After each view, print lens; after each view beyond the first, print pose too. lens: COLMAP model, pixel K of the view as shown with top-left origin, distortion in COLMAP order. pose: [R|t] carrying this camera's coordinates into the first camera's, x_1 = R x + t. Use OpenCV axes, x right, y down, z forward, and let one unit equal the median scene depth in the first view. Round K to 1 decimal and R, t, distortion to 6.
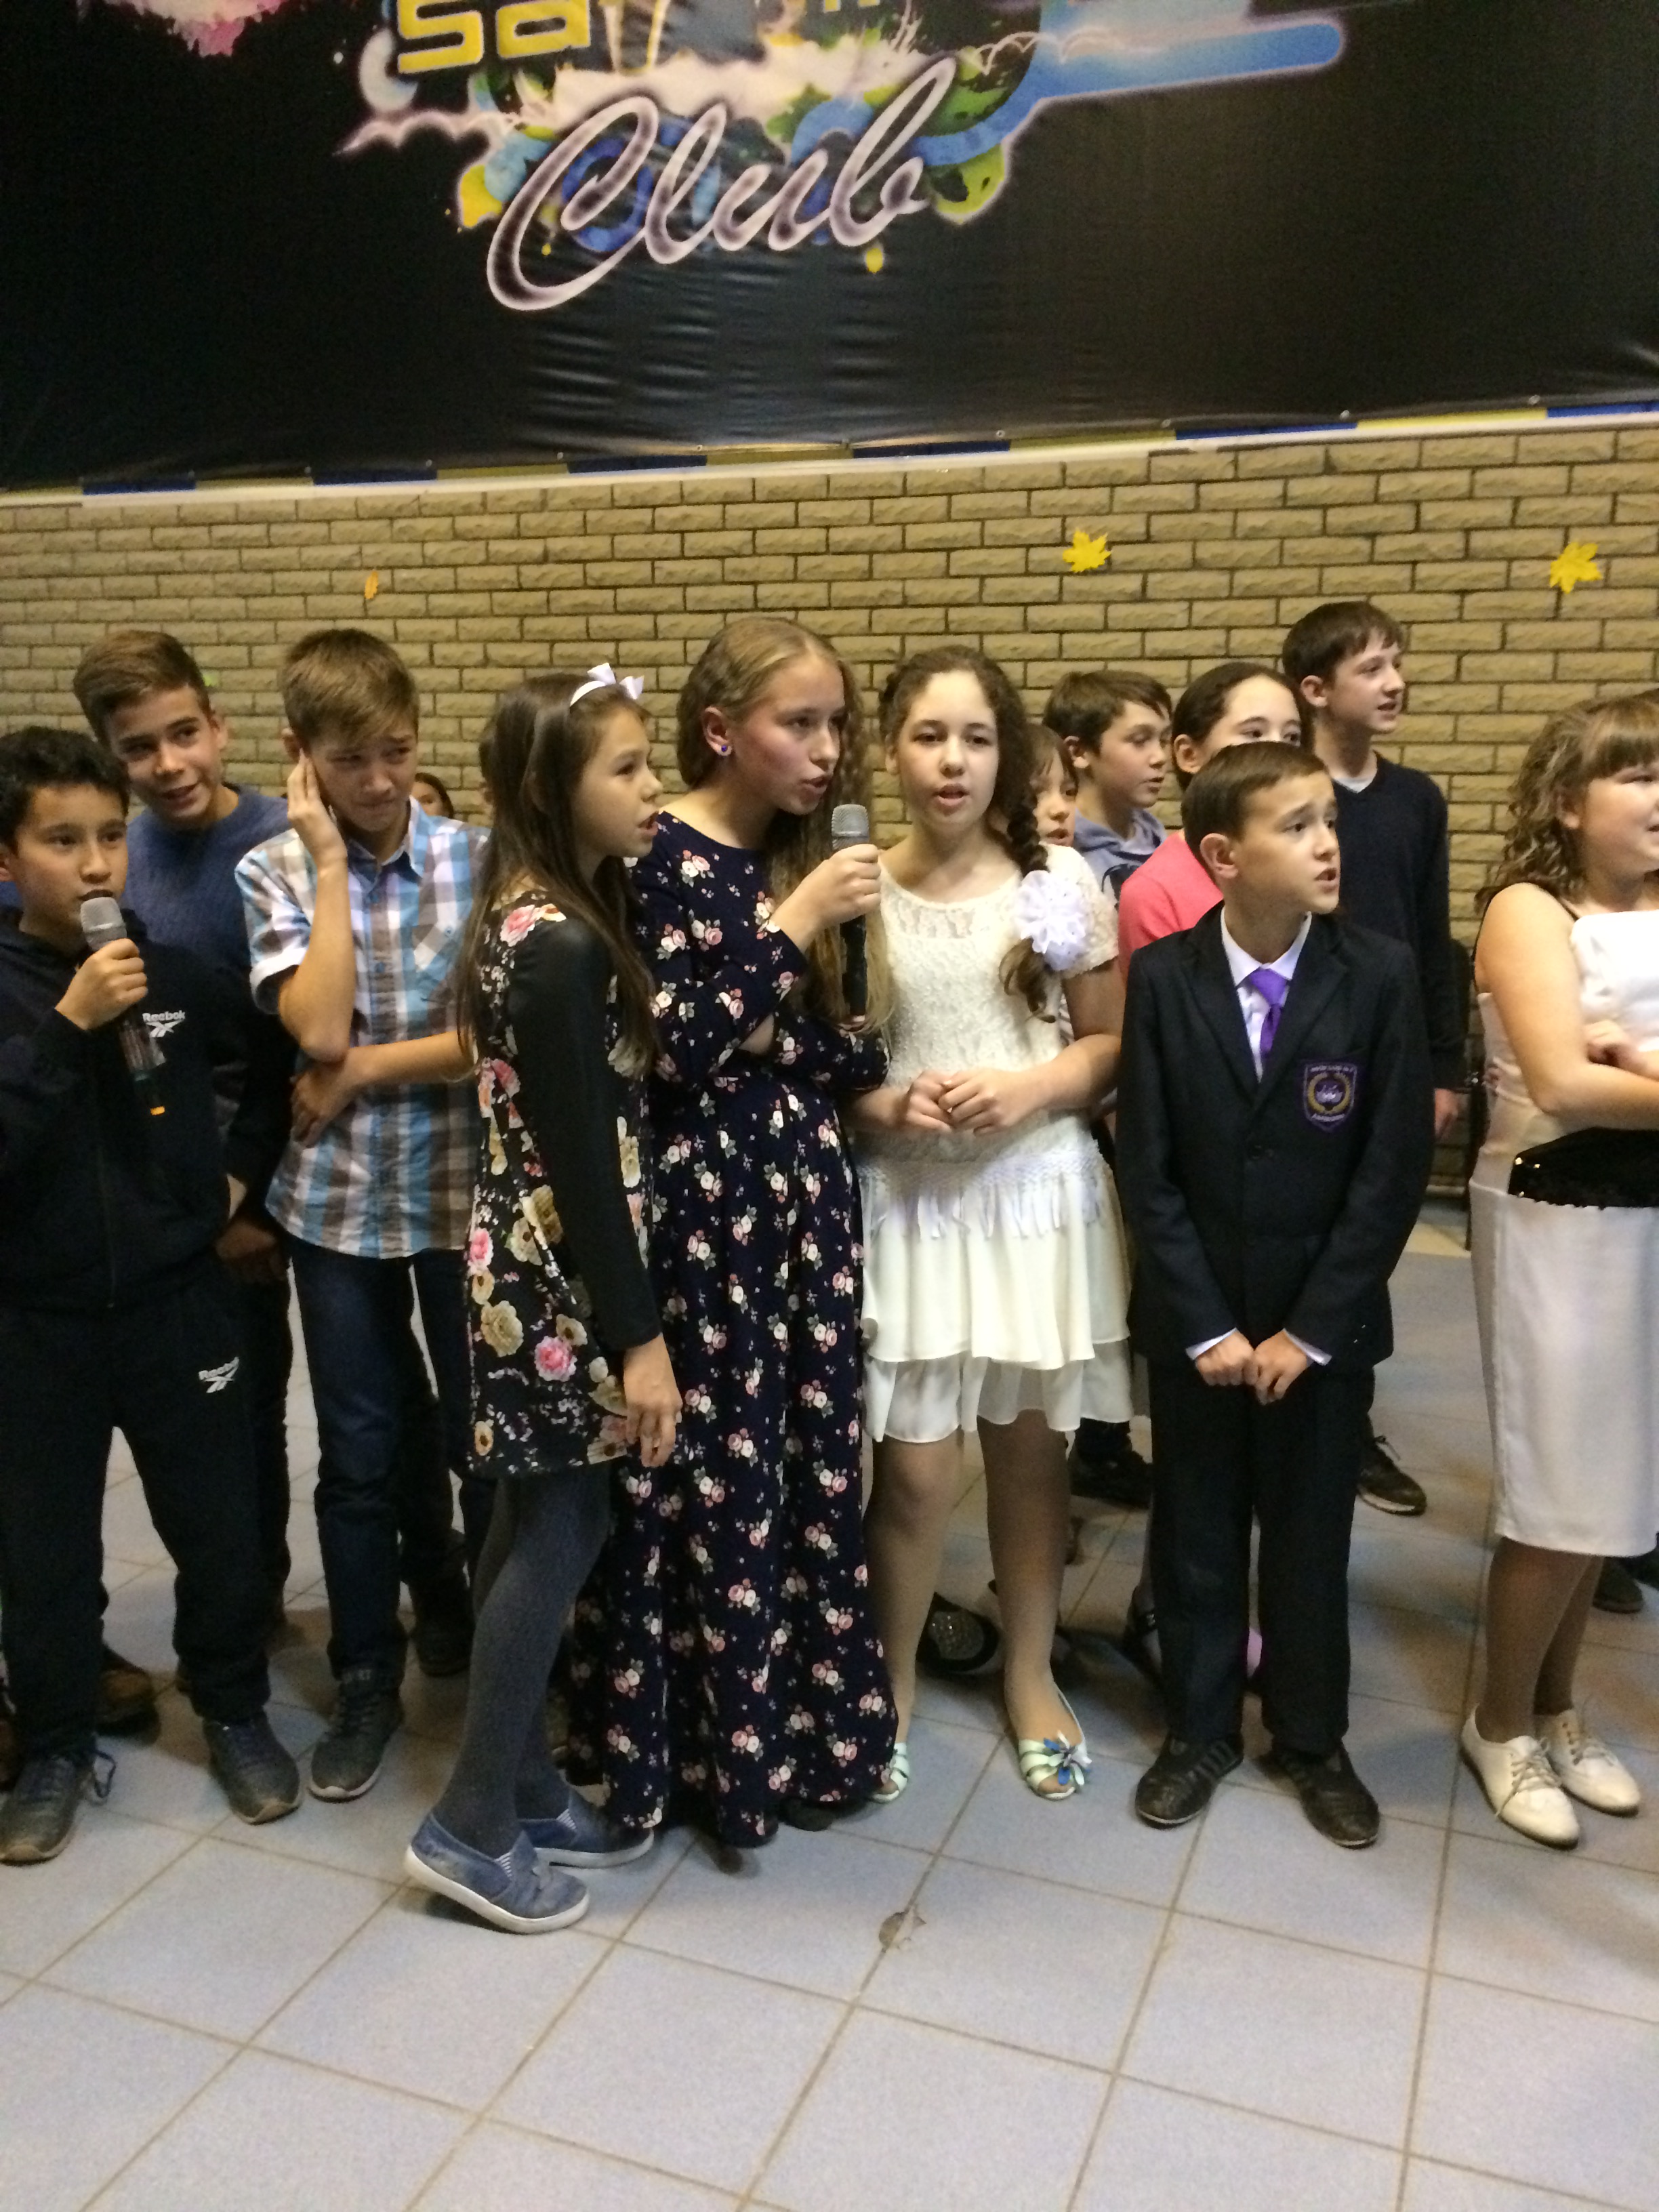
lens RADIAL K [[1929.0, 0, 830.9], [0, 1929.0, 1102.6], [0, 0, 1]] dist [0.115690, -0.126029]
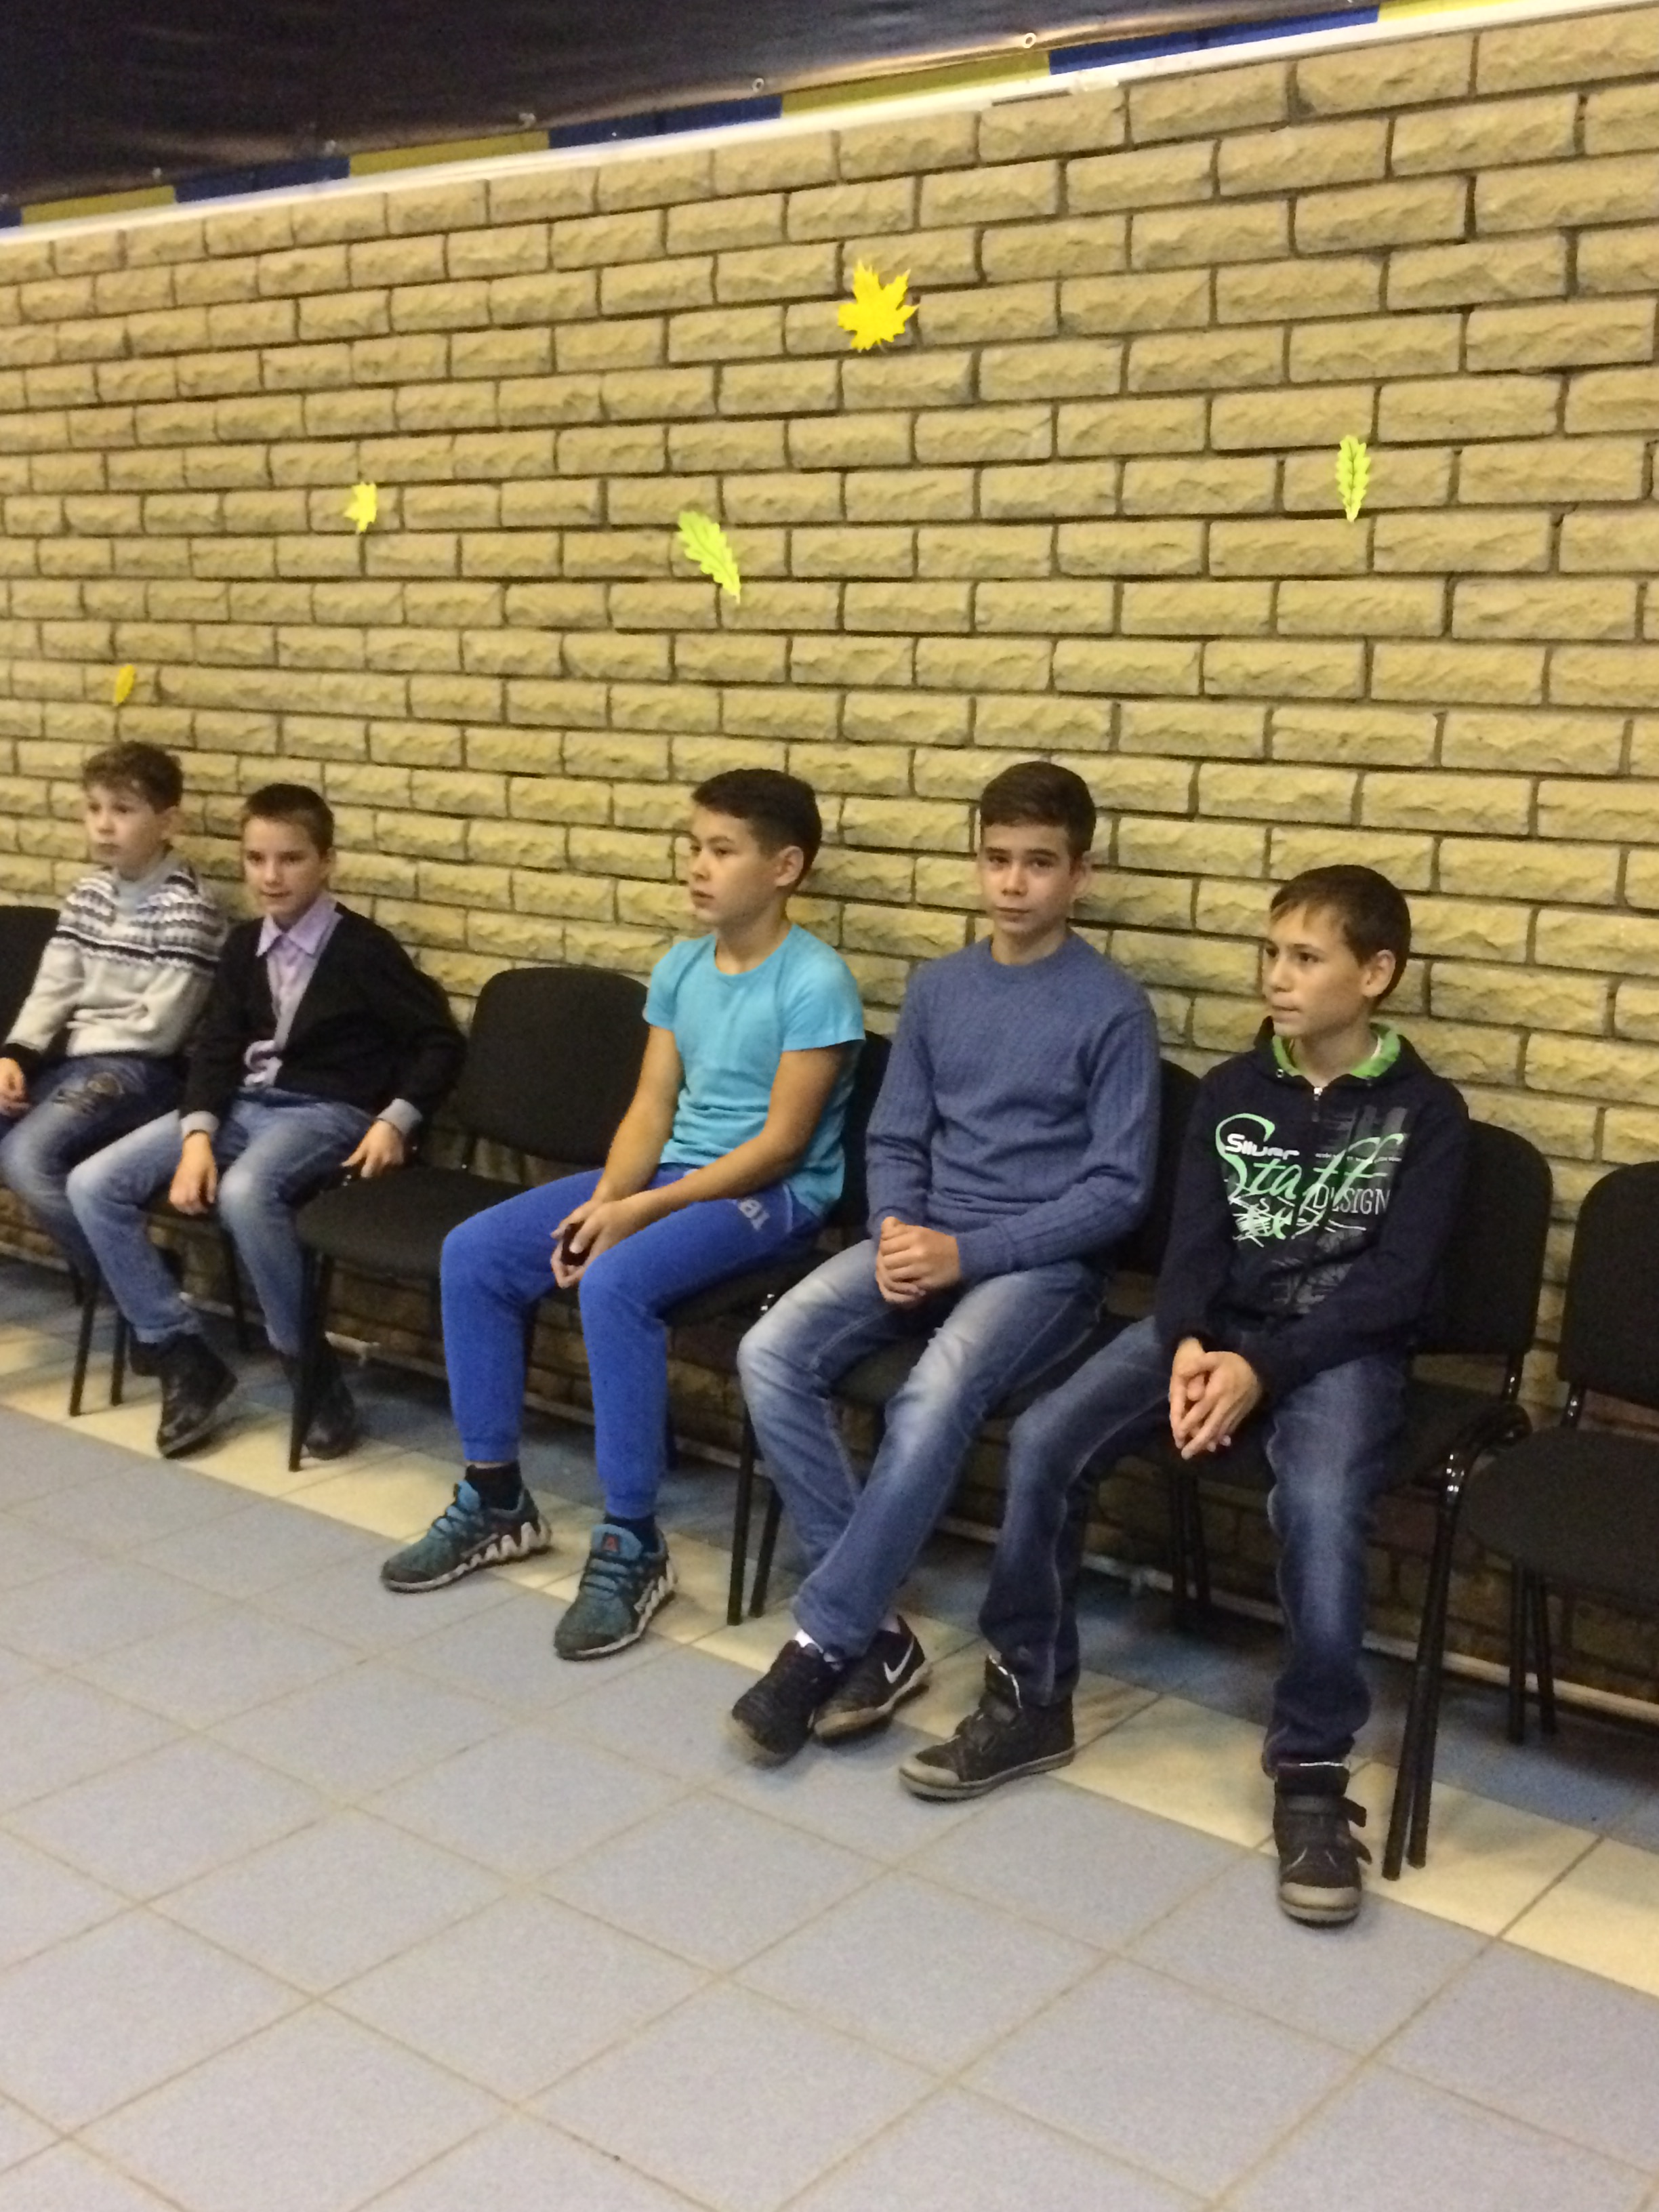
lens RADIAL K [[2489.8, 0, 817.2], [0, 2489.8, 1095.1], [0, 0, 1]] dist [0.084804, 0.000000]
pose [[0.955692, 0.075390, -0.284552, 0.319448], [-0.085040, 0.996141, -0.021693, -0.065840], [0.281818, 0.044930, 0.958415, 0.387958]]
